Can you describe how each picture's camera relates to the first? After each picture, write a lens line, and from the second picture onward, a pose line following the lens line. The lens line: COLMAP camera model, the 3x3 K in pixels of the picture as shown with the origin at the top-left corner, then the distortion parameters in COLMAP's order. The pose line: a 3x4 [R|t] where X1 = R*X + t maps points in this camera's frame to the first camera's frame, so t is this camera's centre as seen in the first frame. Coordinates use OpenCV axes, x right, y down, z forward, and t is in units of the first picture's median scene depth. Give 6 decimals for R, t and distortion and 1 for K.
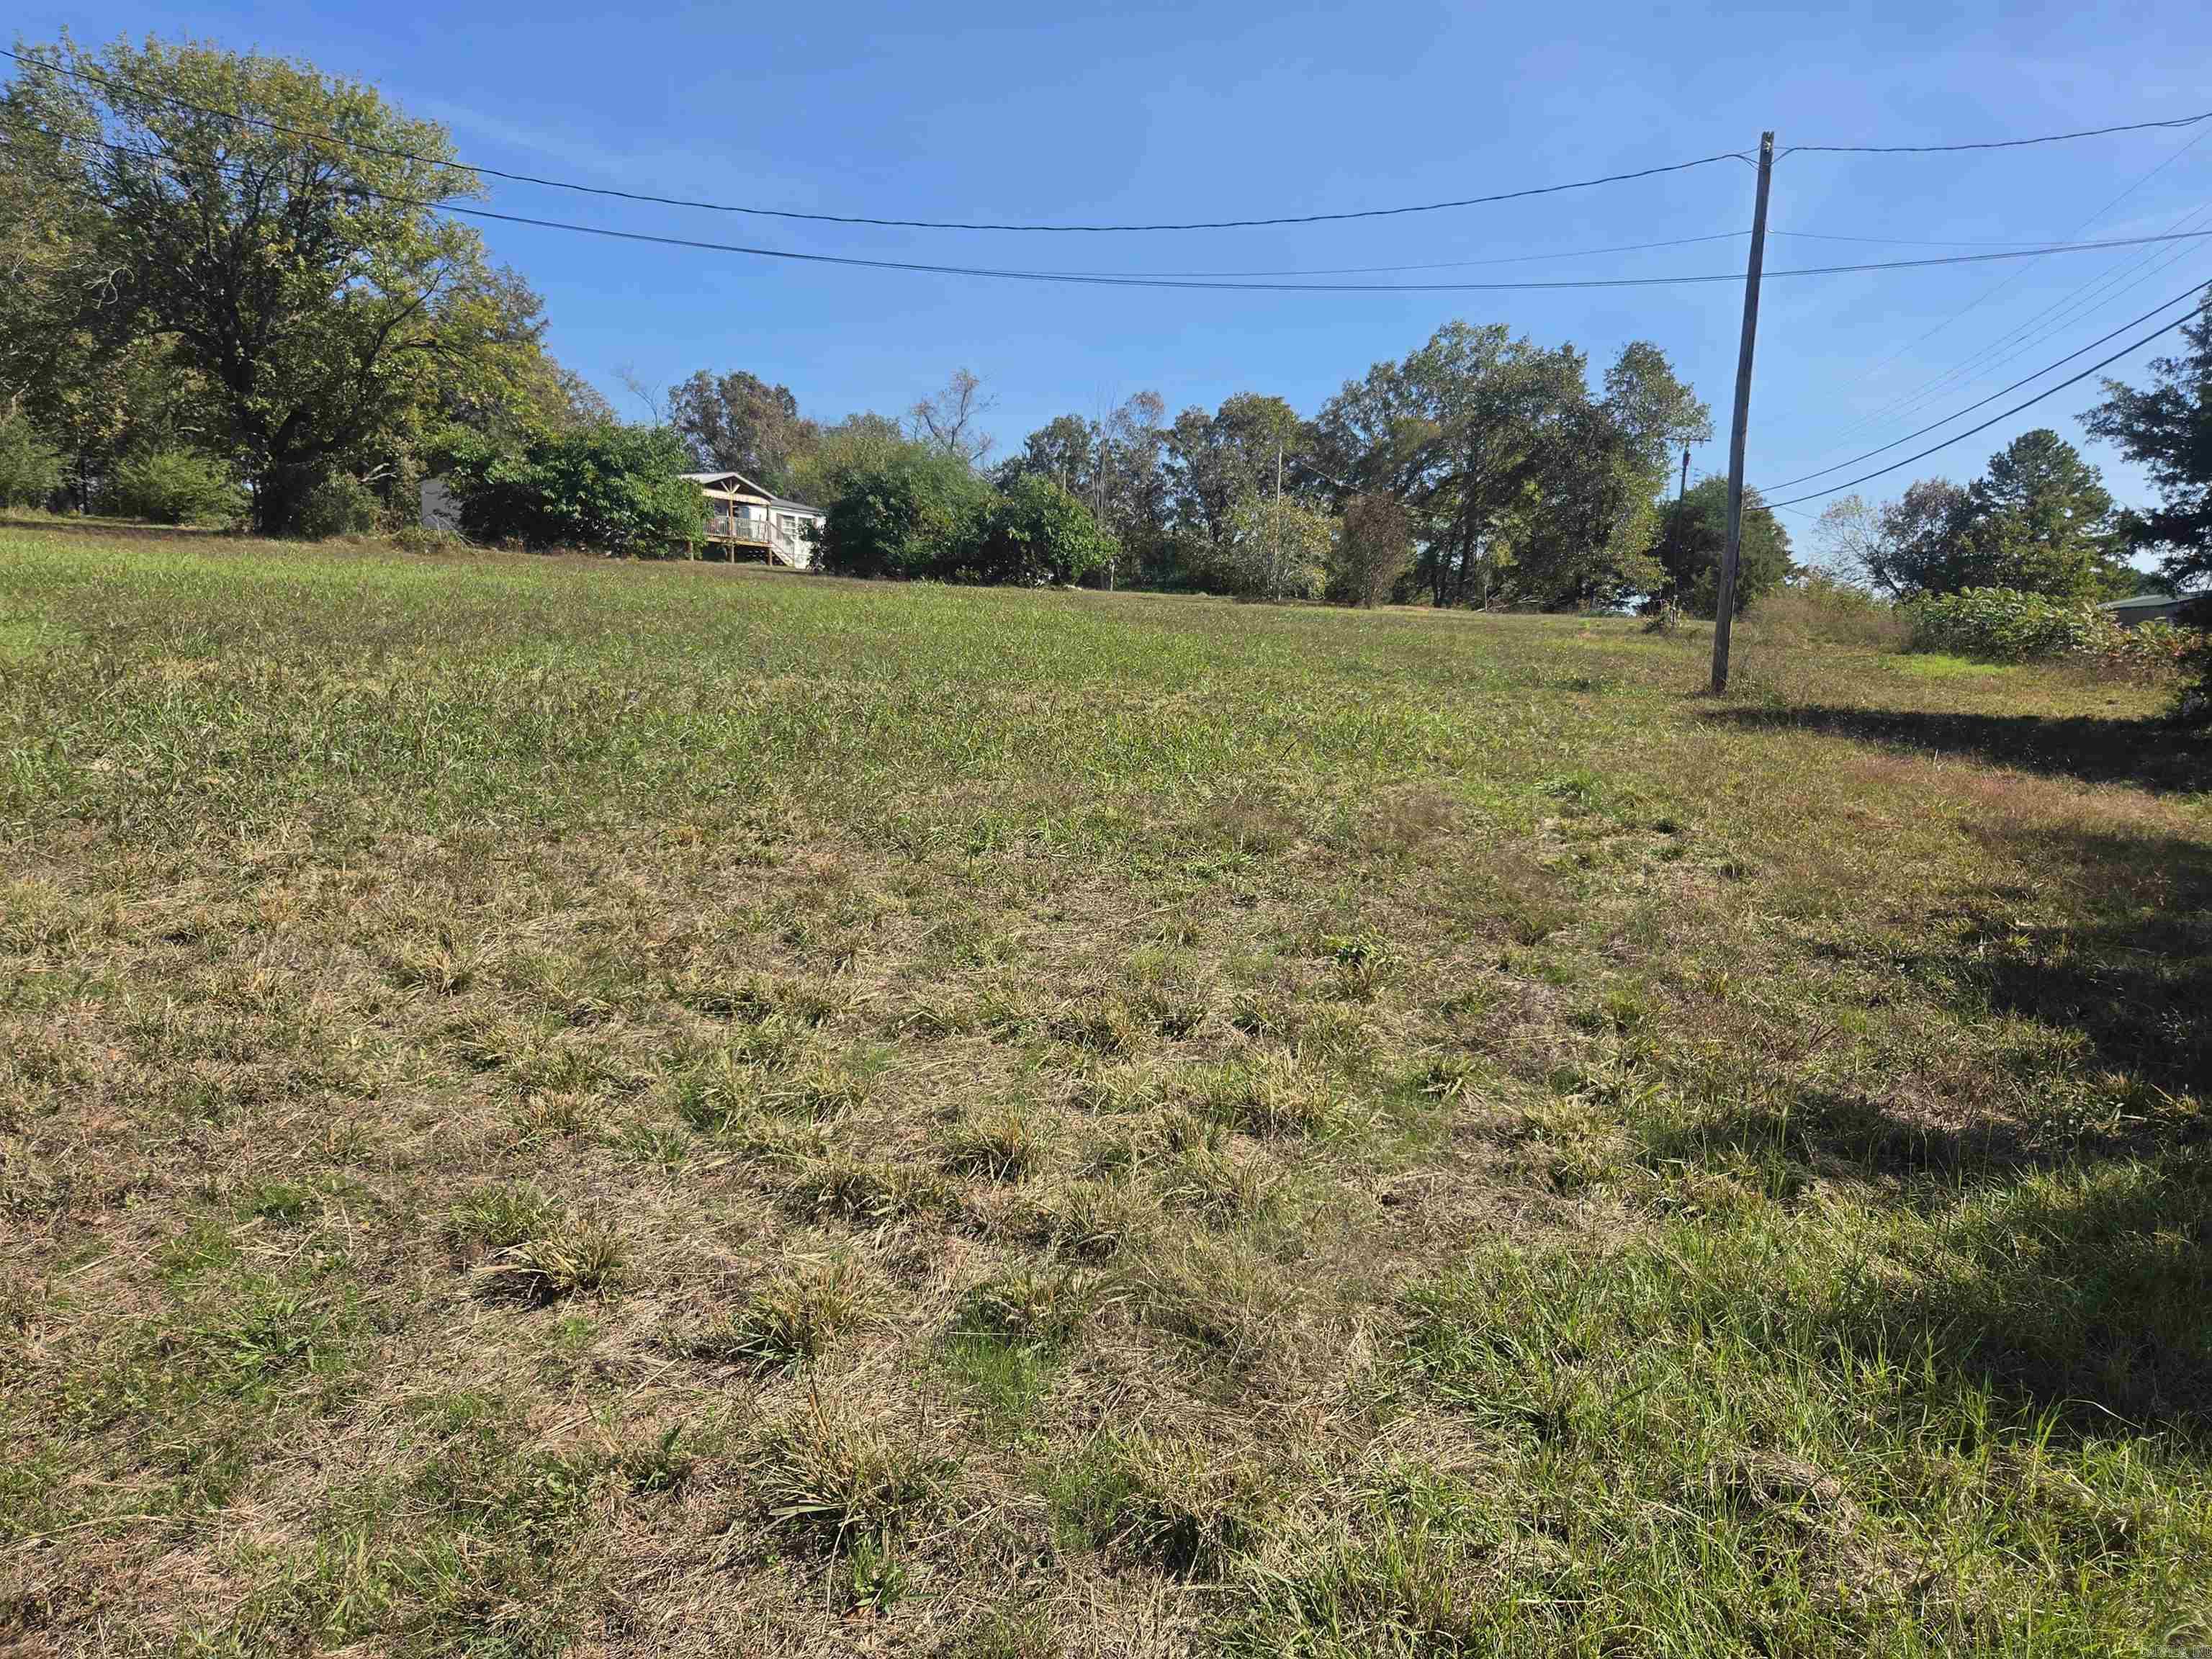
lens RADIAL K [[1508.1, 0, 1112.2], [0, 1508.1, 834.0], [0, 0, 1]] dist [0.000485, 0.000749]
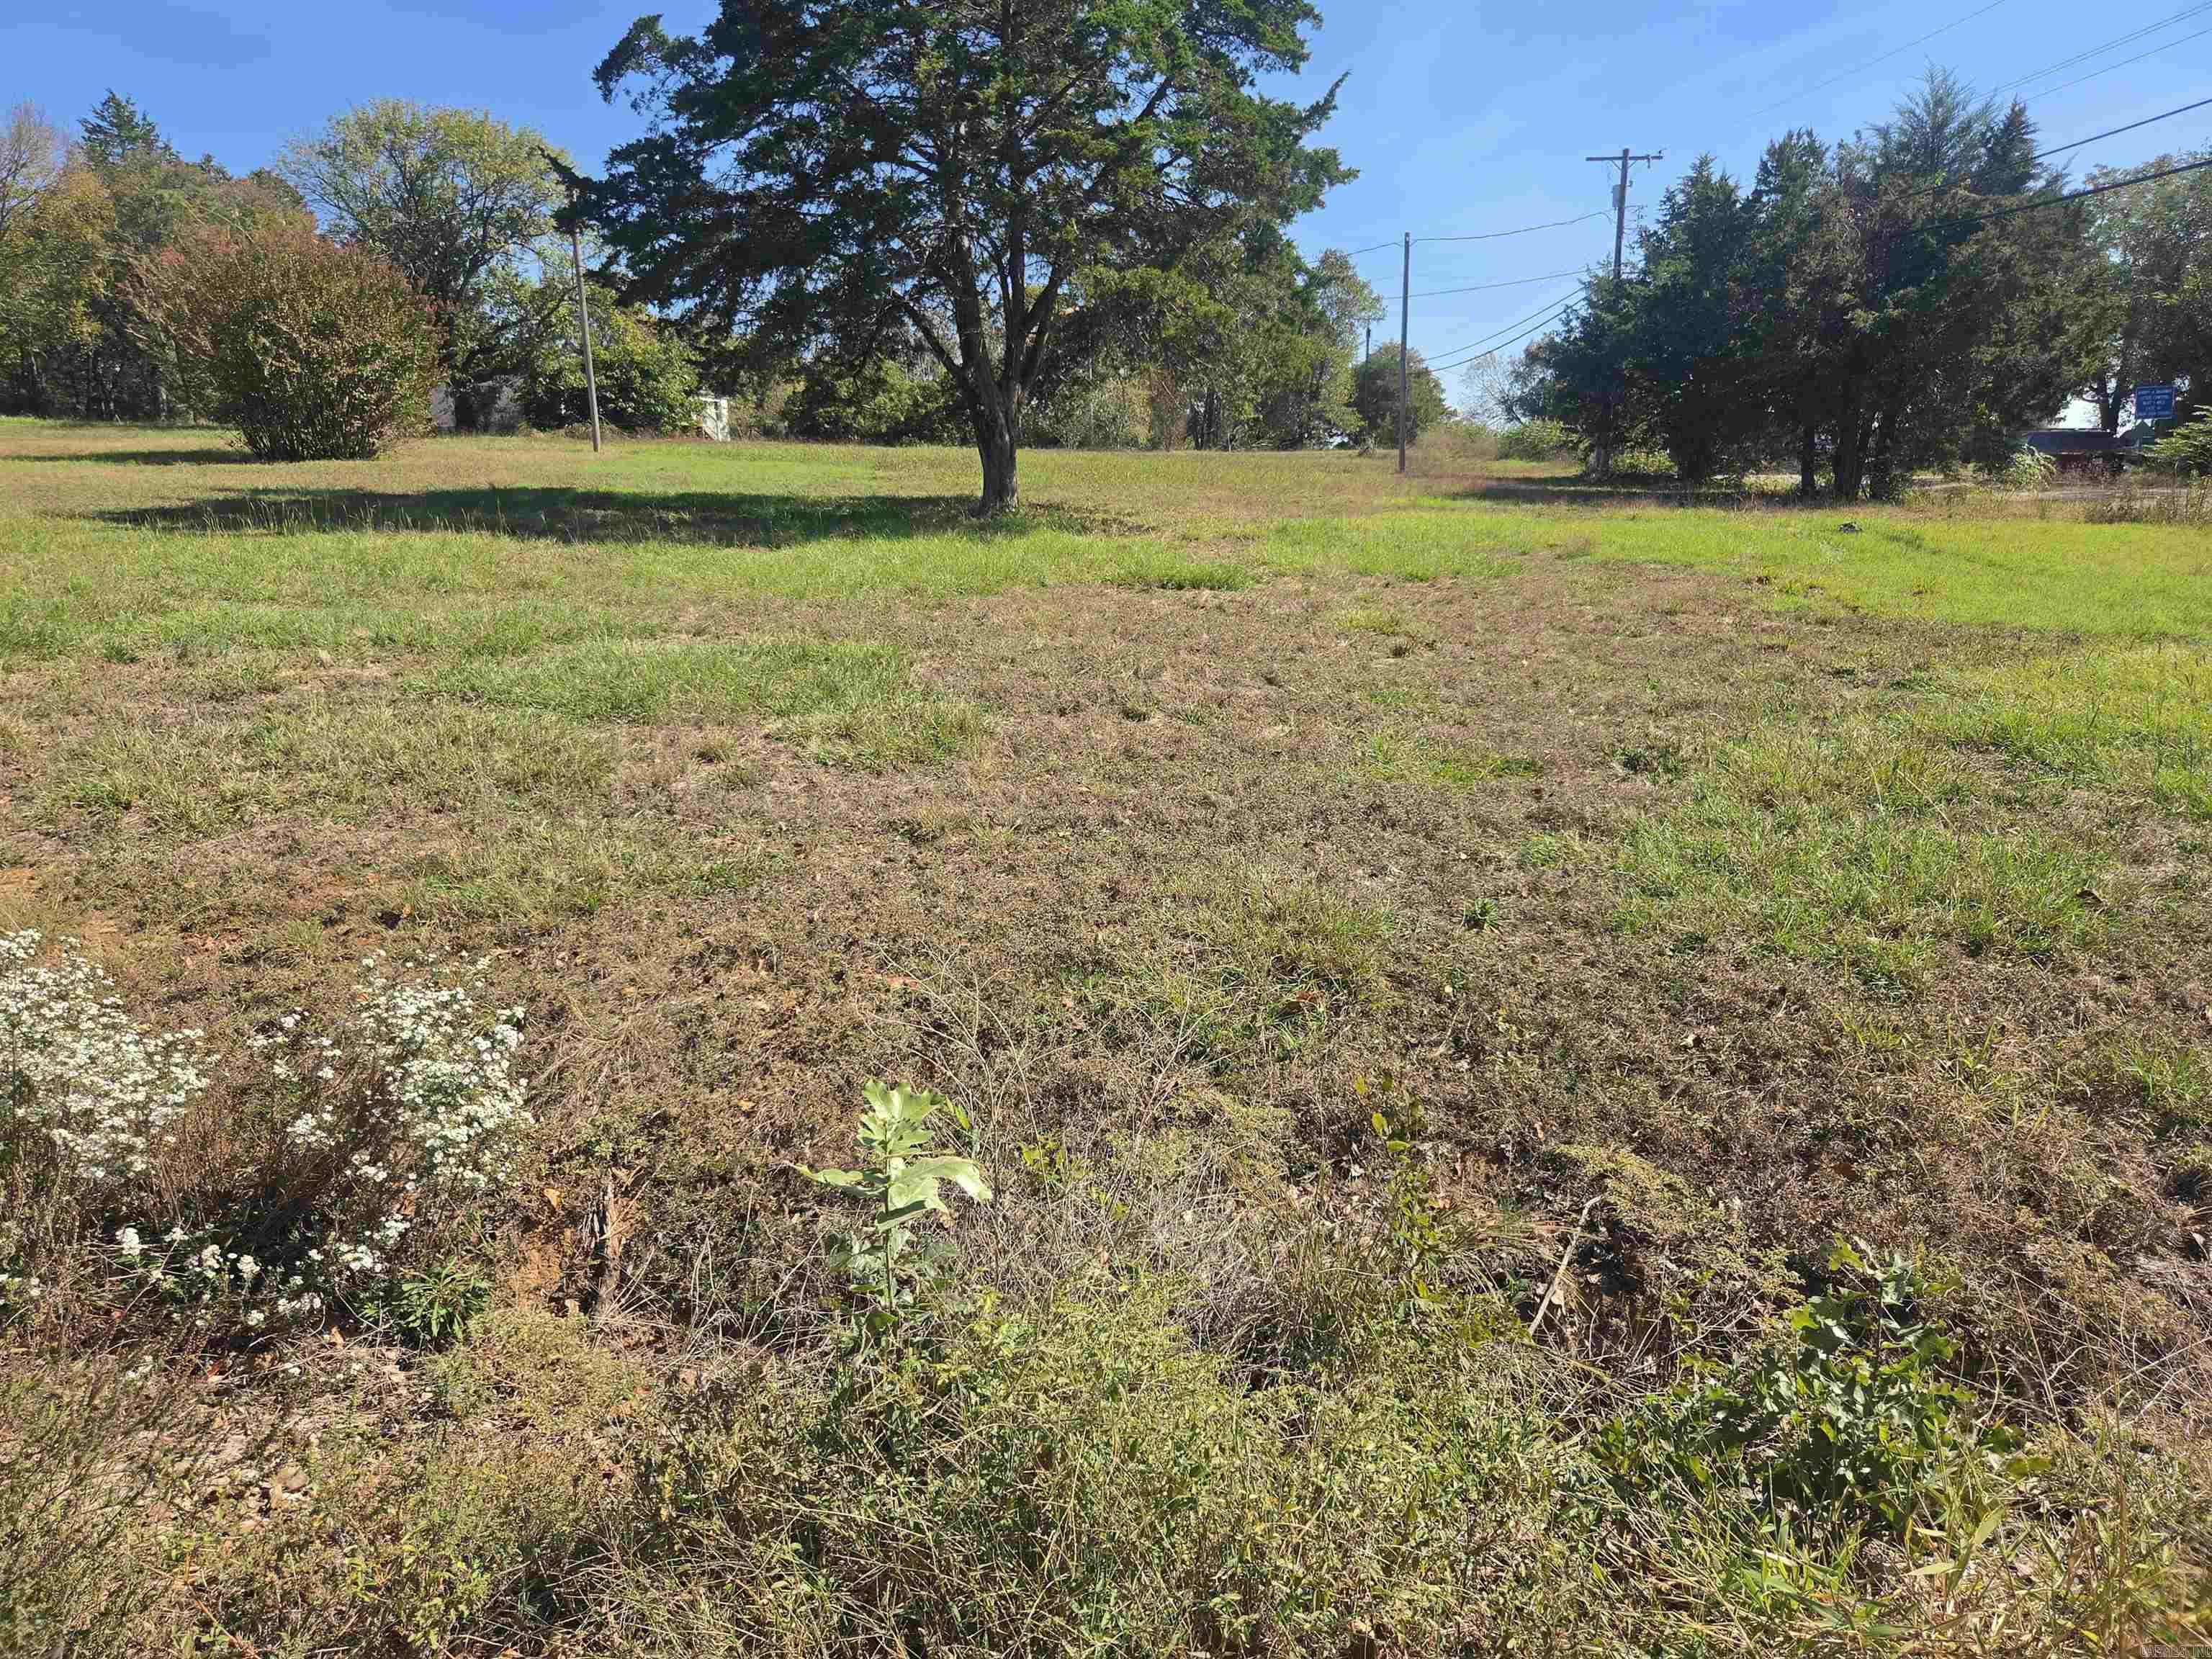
lens RADIAL K [[1508.1, 0, 1102.9], [0, 1508.1, 823.9], [0, 0, 1]] dist [0.000485, 0.000749]
pose [[0.980377, -0.088131, 0.176335, -0.136793], [0.073069, 0.993242, 0.090174, 0.052646], [-0.183090, -0.075520, 0.980191, -0.330845]]
